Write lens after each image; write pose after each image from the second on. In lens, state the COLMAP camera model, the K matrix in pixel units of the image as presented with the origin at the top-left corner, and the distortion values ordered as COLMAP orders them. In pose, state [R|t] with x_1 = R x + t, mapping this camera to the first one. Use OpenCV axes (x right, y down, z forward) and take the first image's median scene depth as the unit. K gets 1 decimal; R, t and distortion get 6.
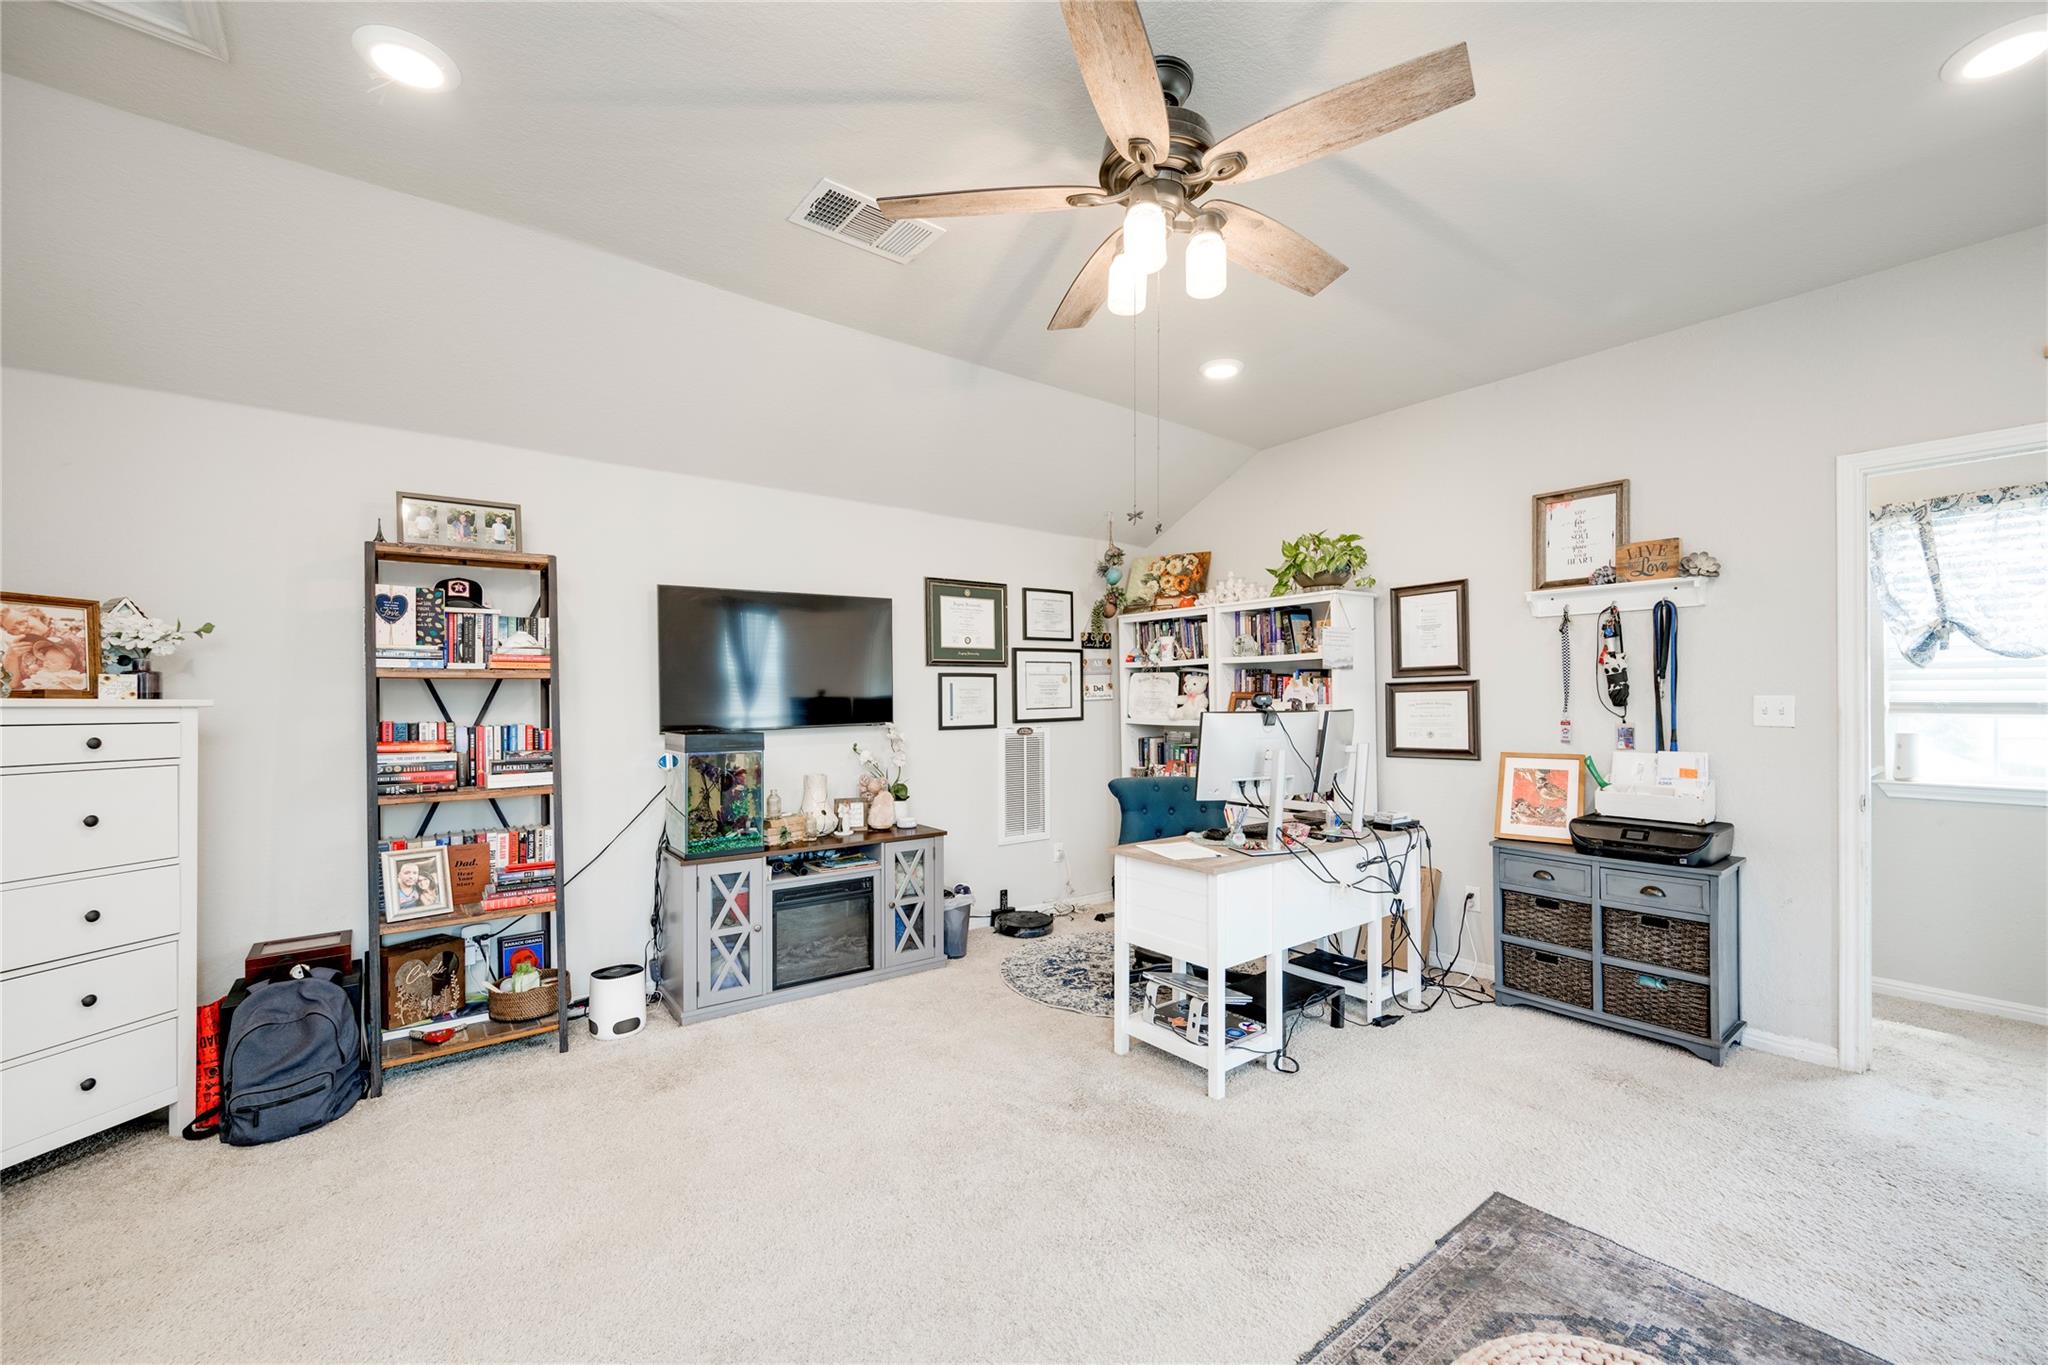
lens RADIAL K [[834.2, 0, 1038.7], [0, 834.2, 694.4], [0, 0, 1]] dist [0.002402, 0.000049]
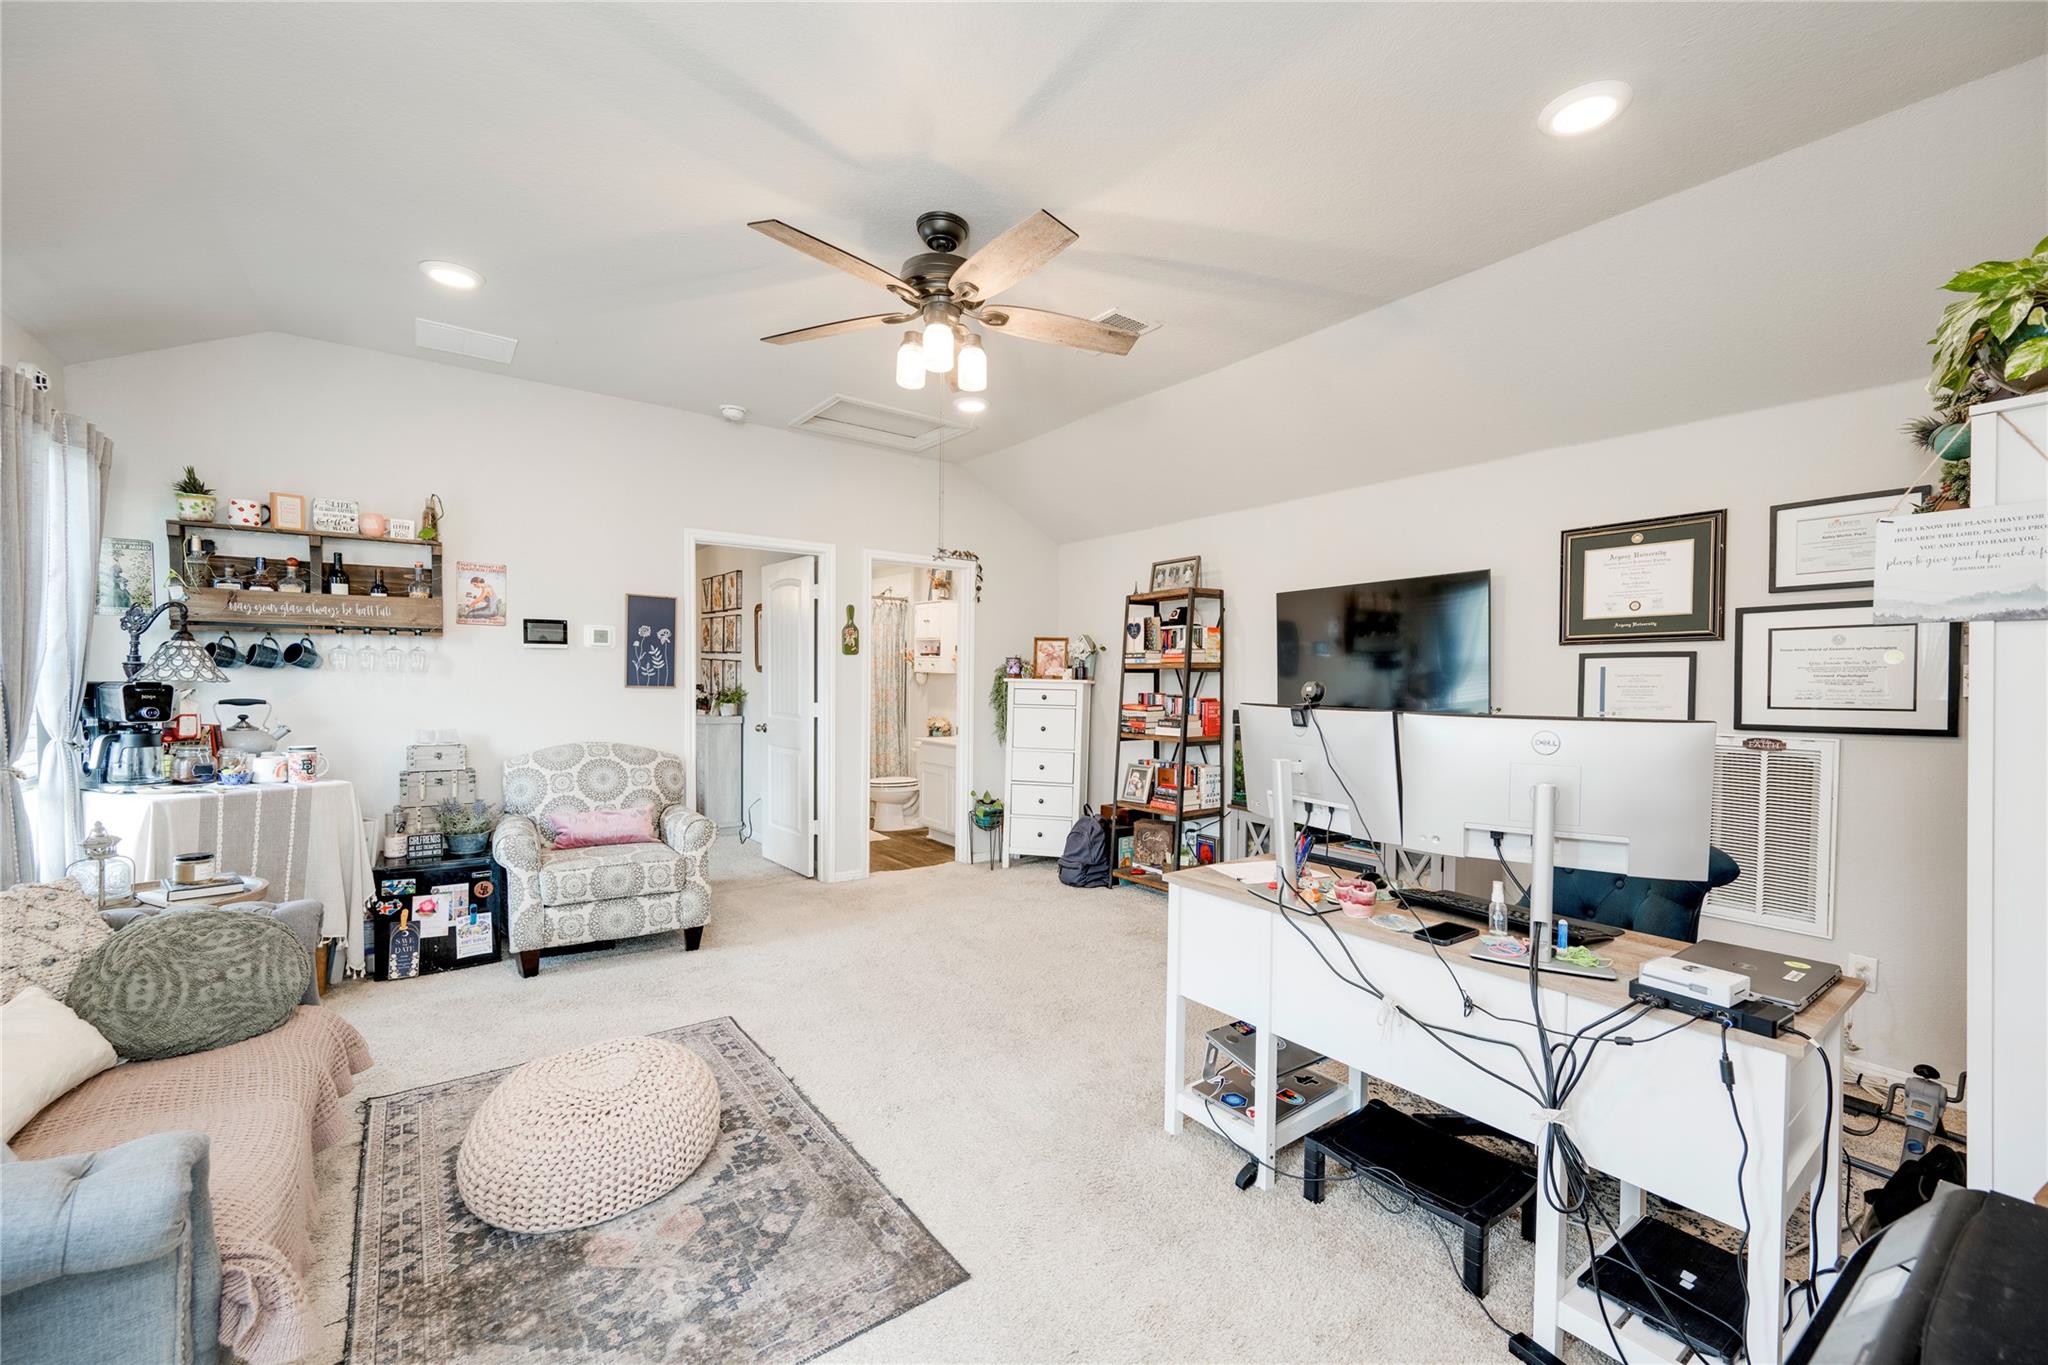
lens RADIAL K [[838.2, 0, 1015.4], [0, 838.2, 688.0], [0, 0, 1]] dist [-0.000755, -0.000161]
pose [[-0.052434, 0.013235, -0.998537, 0.742544], [-0.008776, 0.999867, 0.013714, -0.000453], [0.998586, 0.009482, -0.052311, 0.587052]]
